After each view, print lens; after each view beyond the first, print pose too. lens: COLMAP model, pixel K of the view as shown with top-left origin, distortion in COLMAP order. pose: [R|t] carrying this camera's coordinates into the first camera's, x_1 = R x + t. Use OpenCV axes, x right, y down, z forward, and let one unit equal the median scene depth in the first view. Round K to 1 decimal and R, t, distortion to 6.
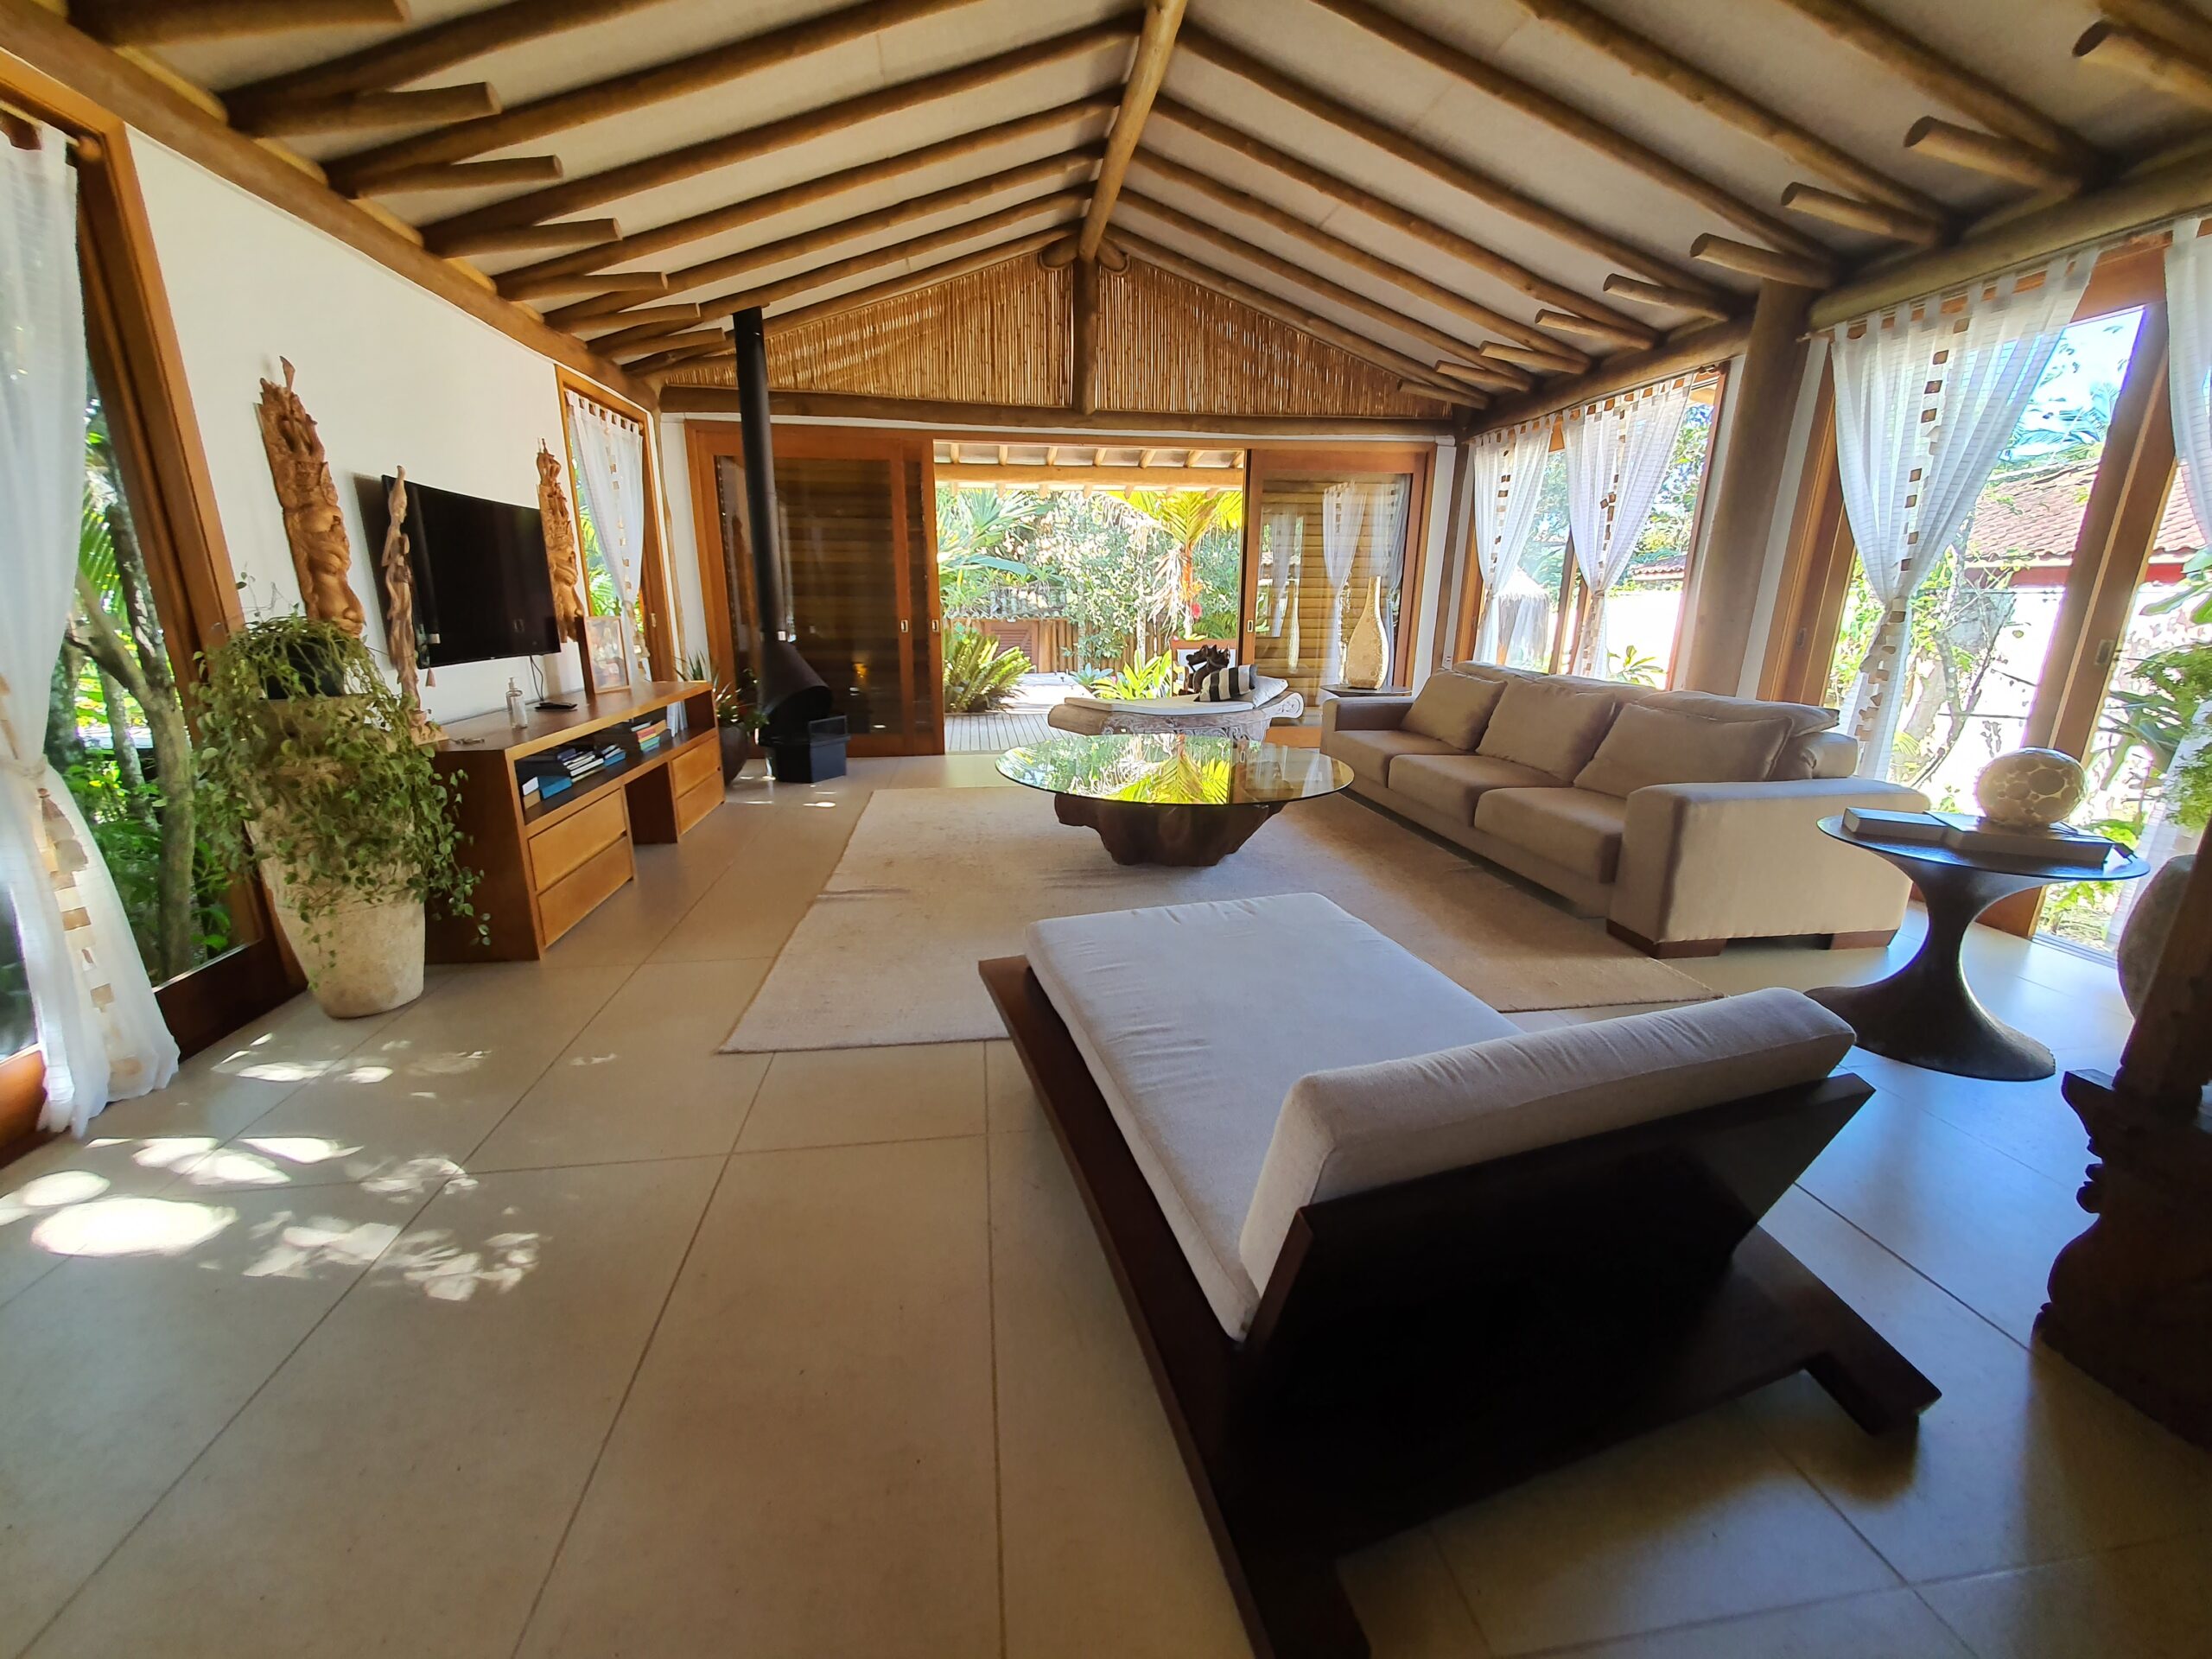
lens RADIAL K [[876.1, 0, 1099.9], [0, 876.1, 832.5], [0, 0, 1]] dist [-0.001199, -0.000157]
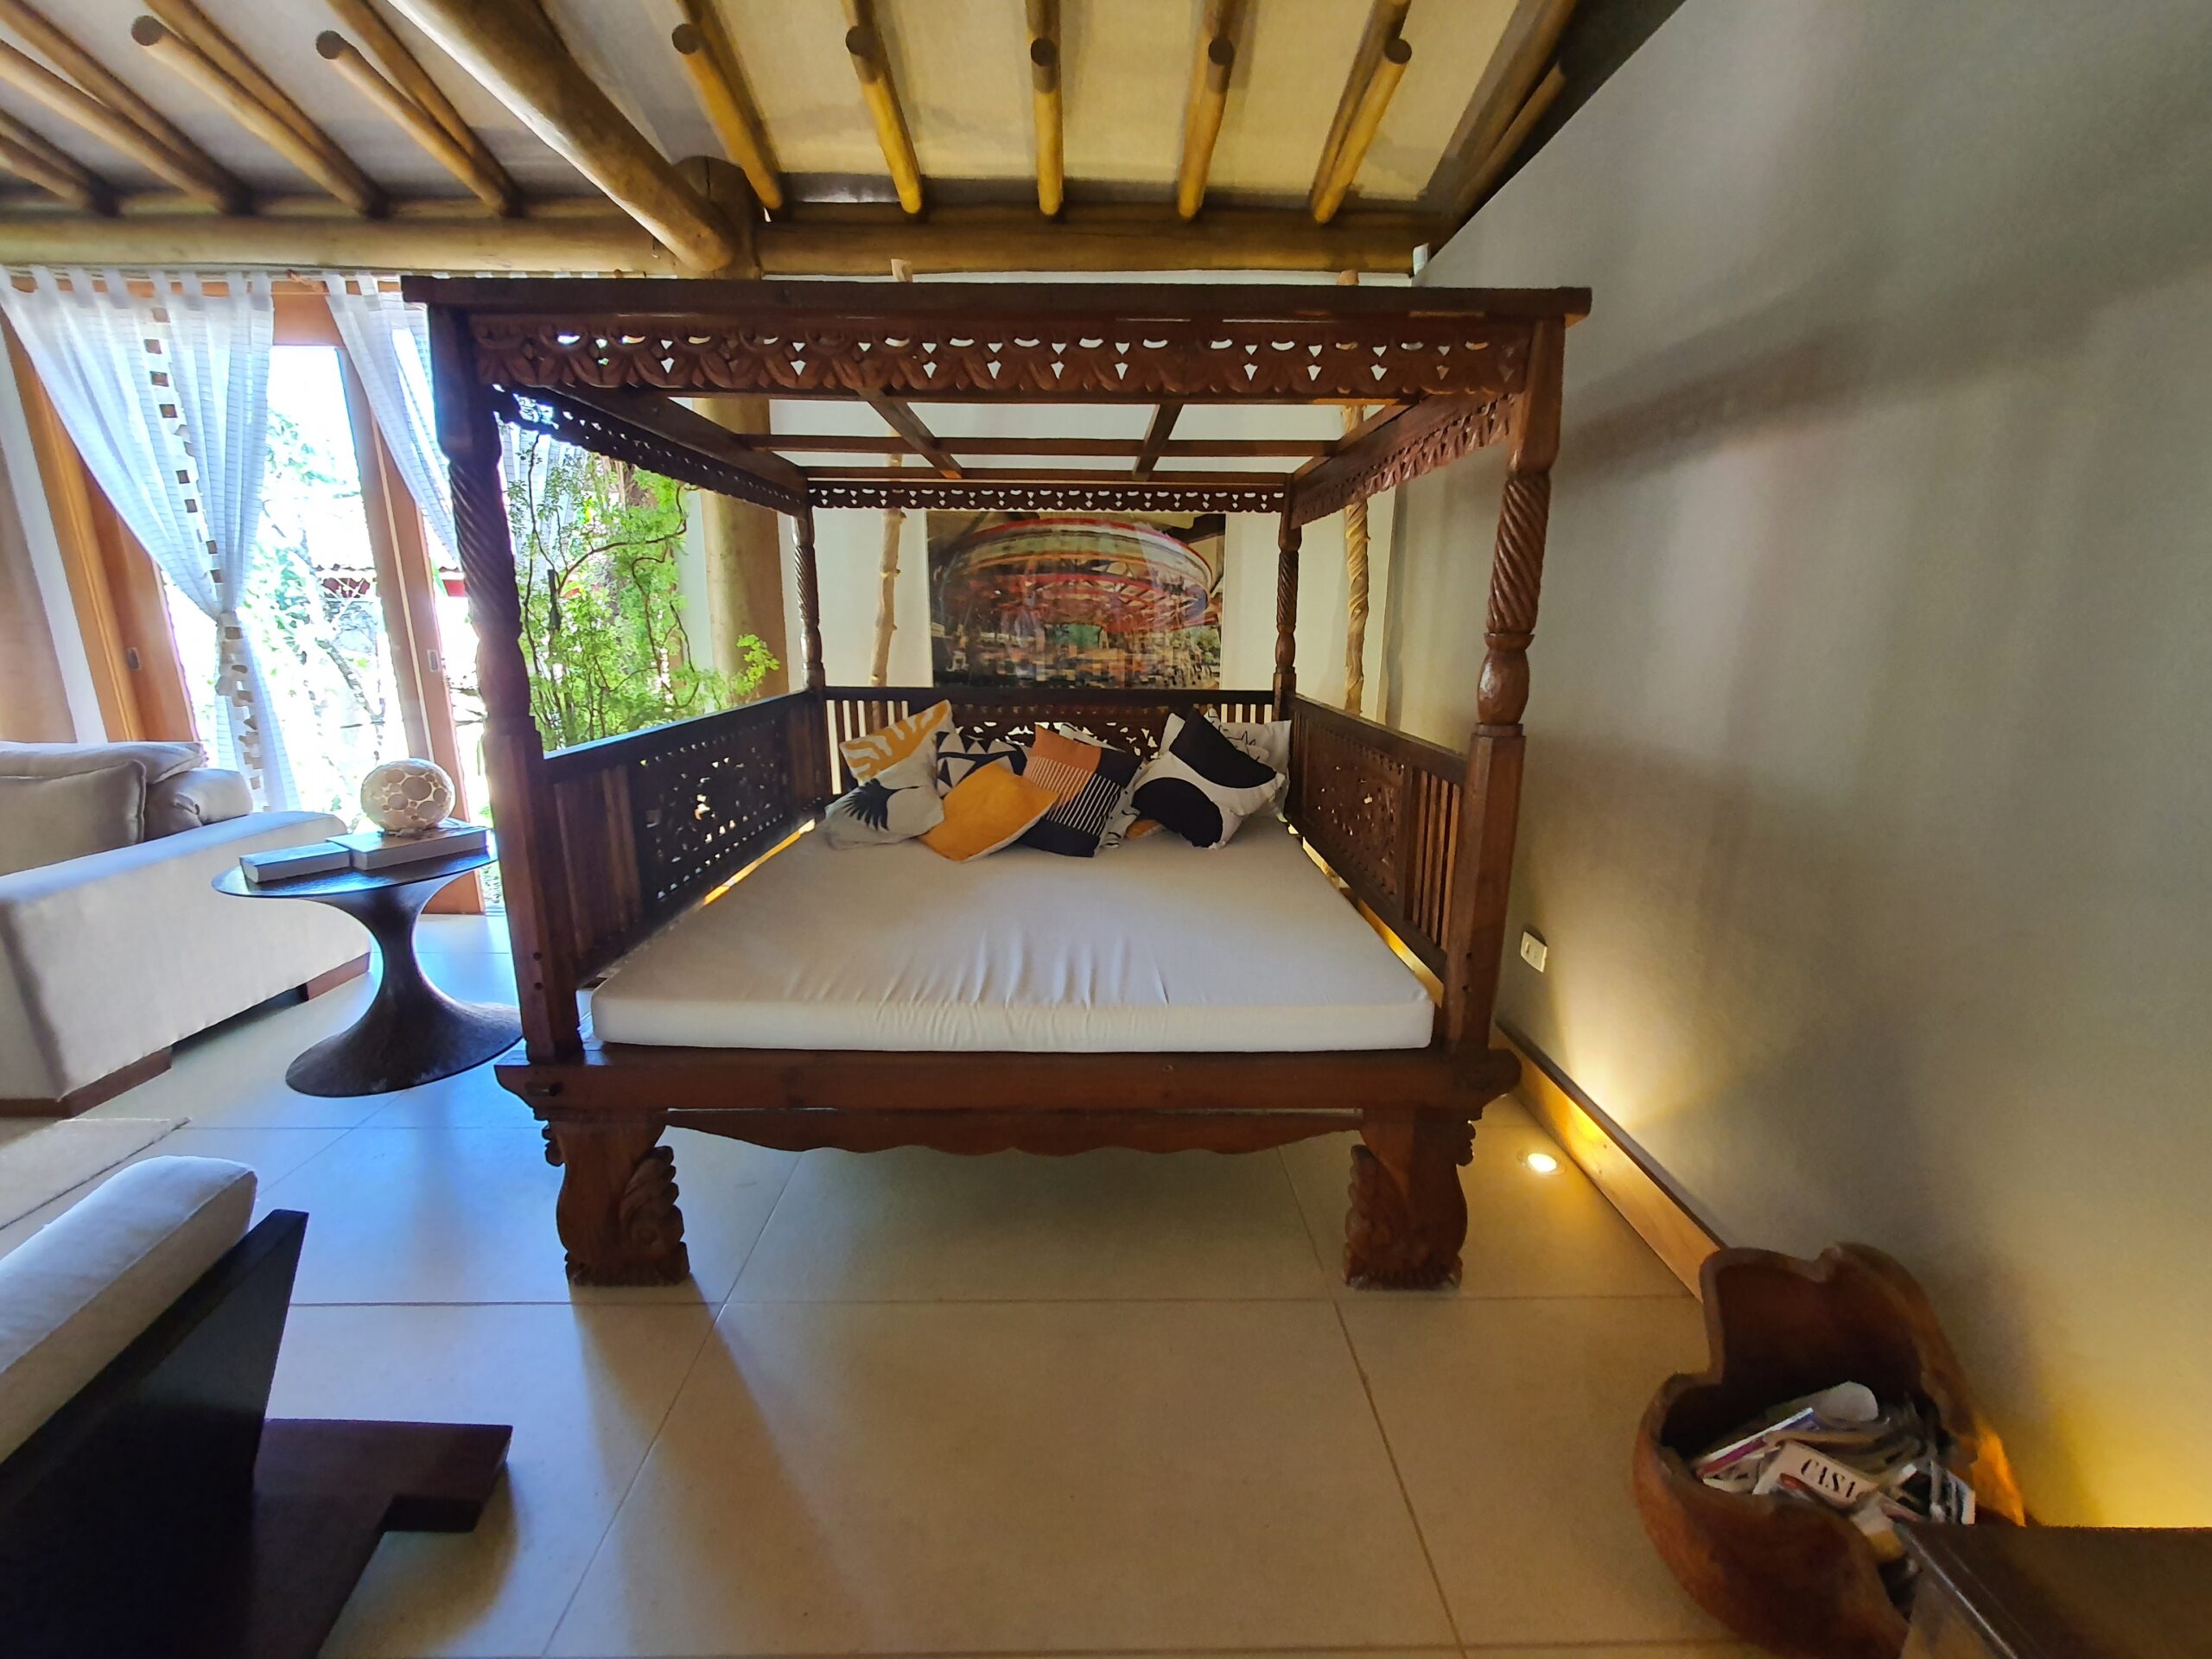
lens RADIAL K [[895.1, 0, 1097.9], [0, 895.1, 822.9], [0, 0, 1]] dist [-0.000409, 0.000117]
pose [[0.128025, -0.228376, 0.965119, 0.093291], [0.249598, 0.949224, 0.191505, -0.014392], [-0.959849, 0.216374, 0.178527, 0.014252]]
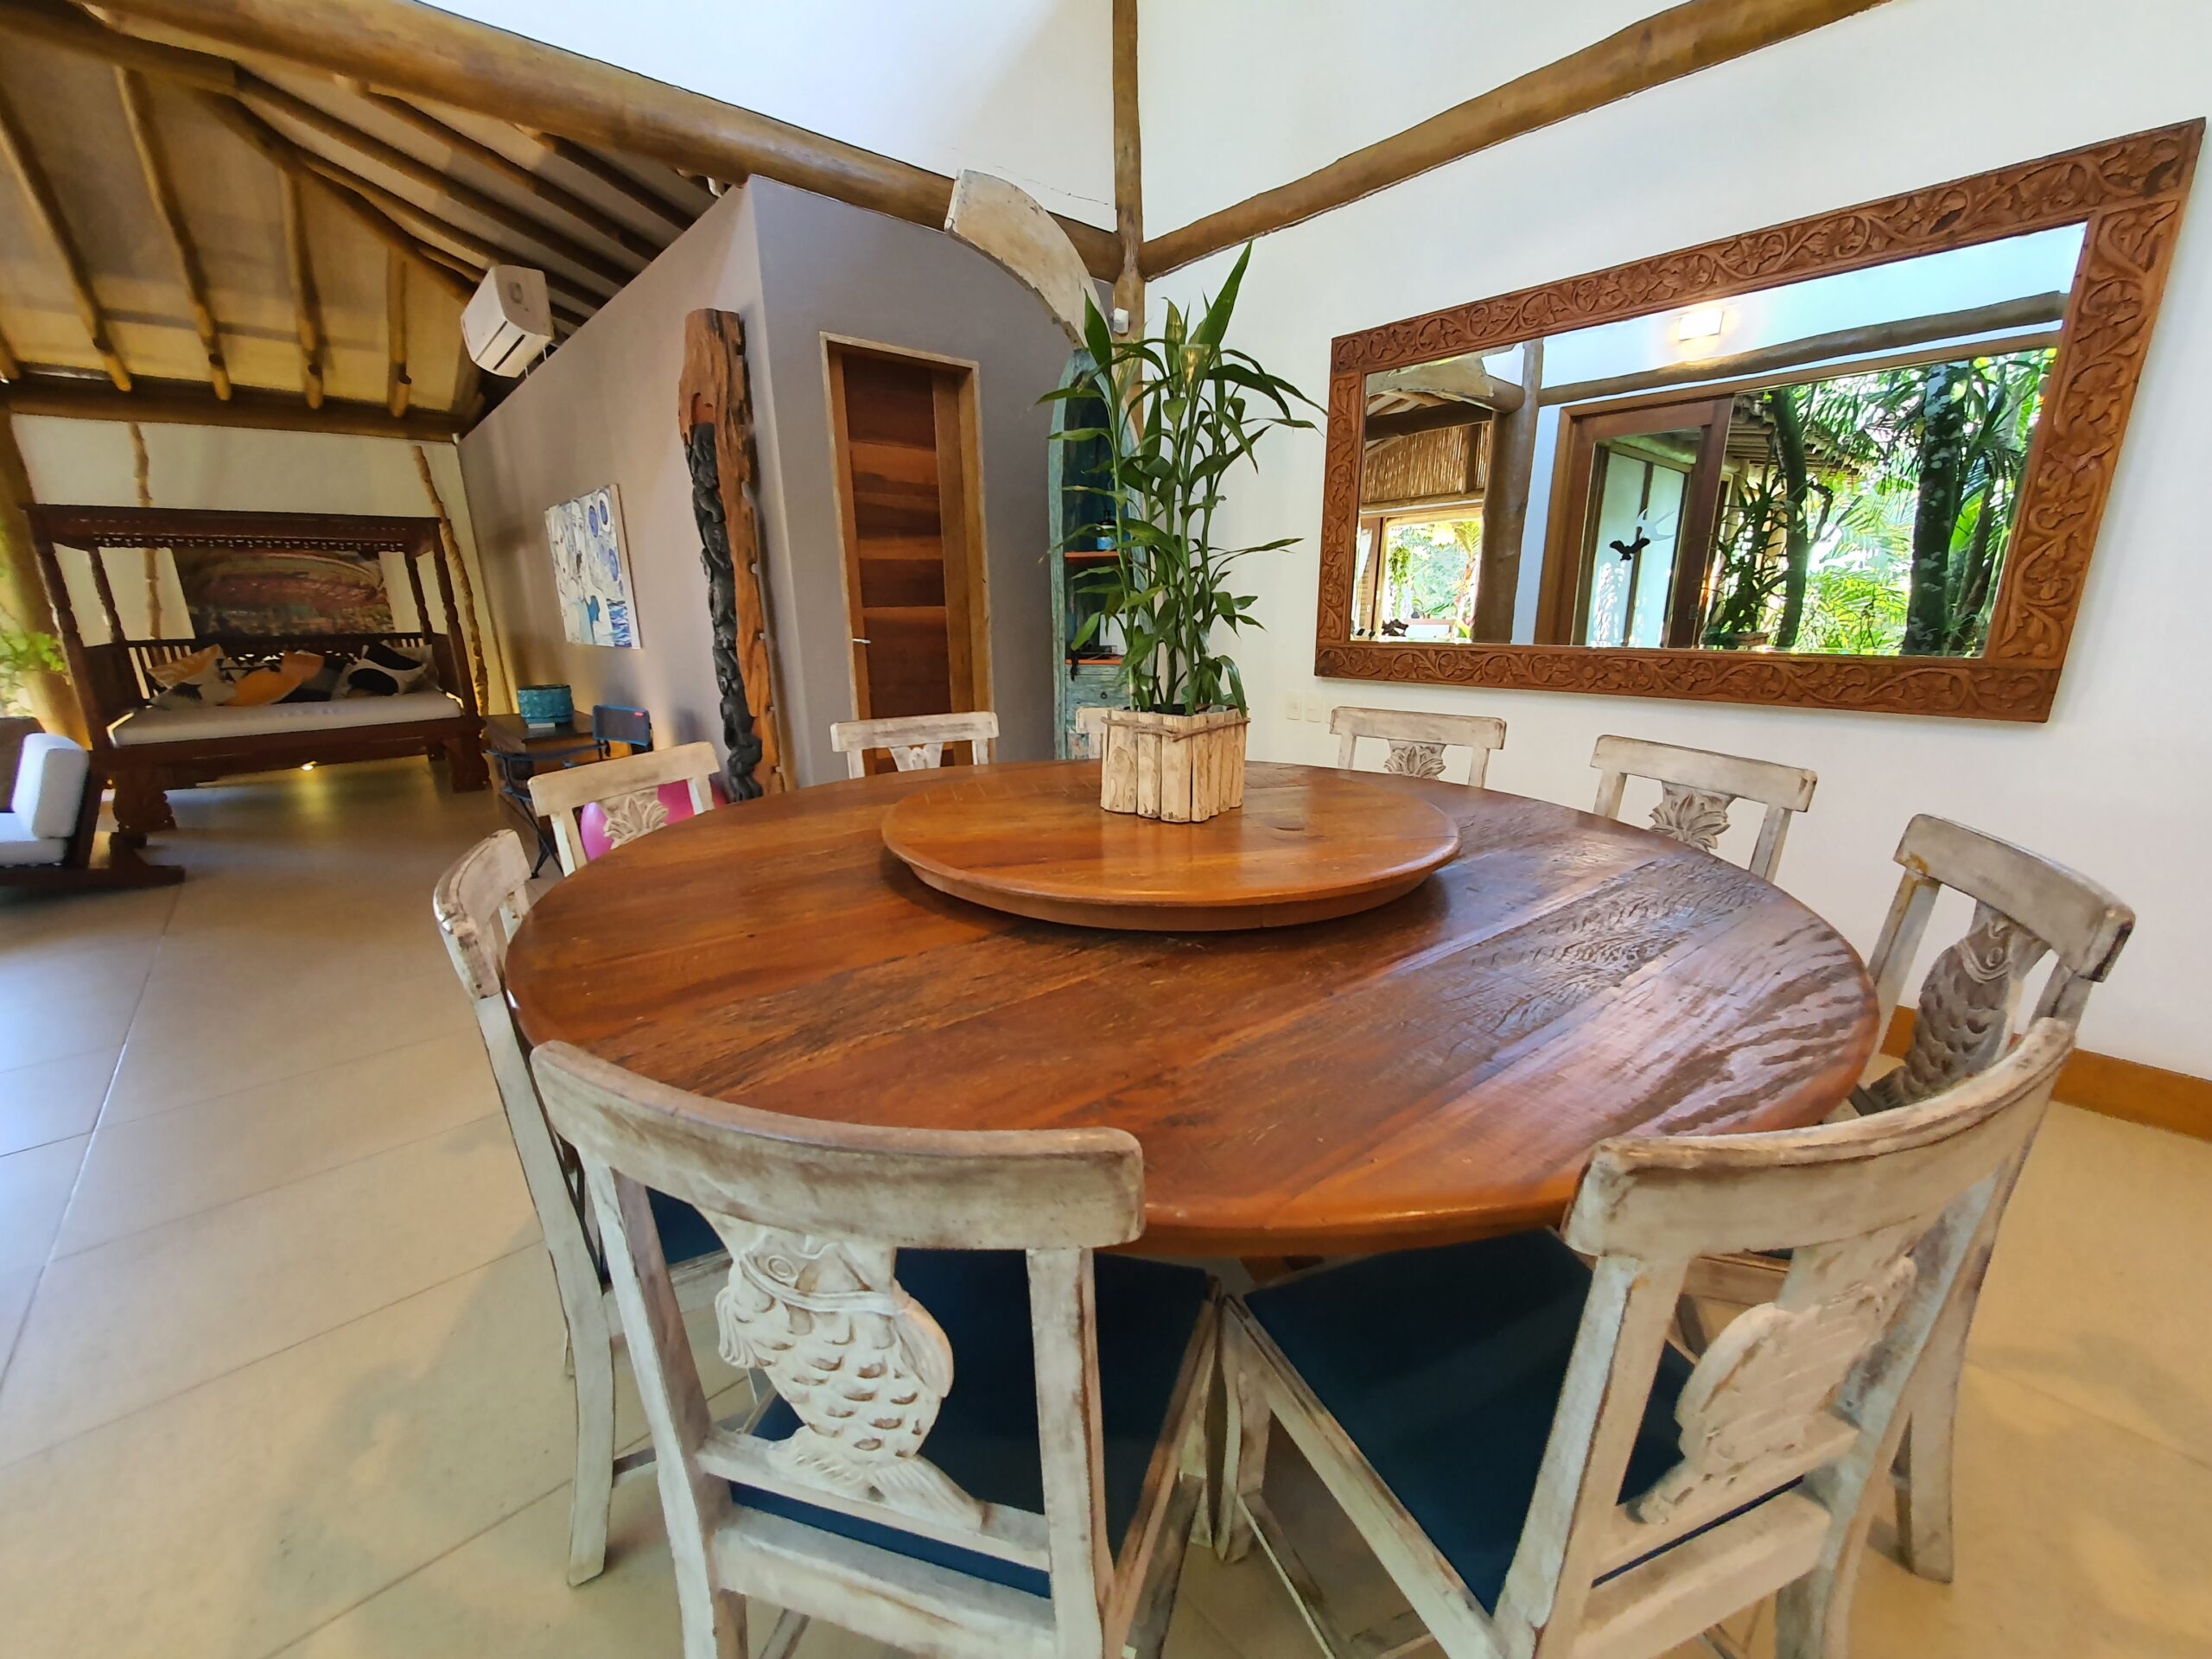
lens RADIAL K [[875.4, 0, 1106.5], [0, 875.4, 826.3], [0, 0, 1]] dist [-0.000303, -0.000066]
pose [[-0.559678, -0.207936, 0.802199, -0.359351], [0.226301, 0.892869, 0.389324, 0.003666], [-0.797213, 0.399434, -0.452663, -0.042509]]
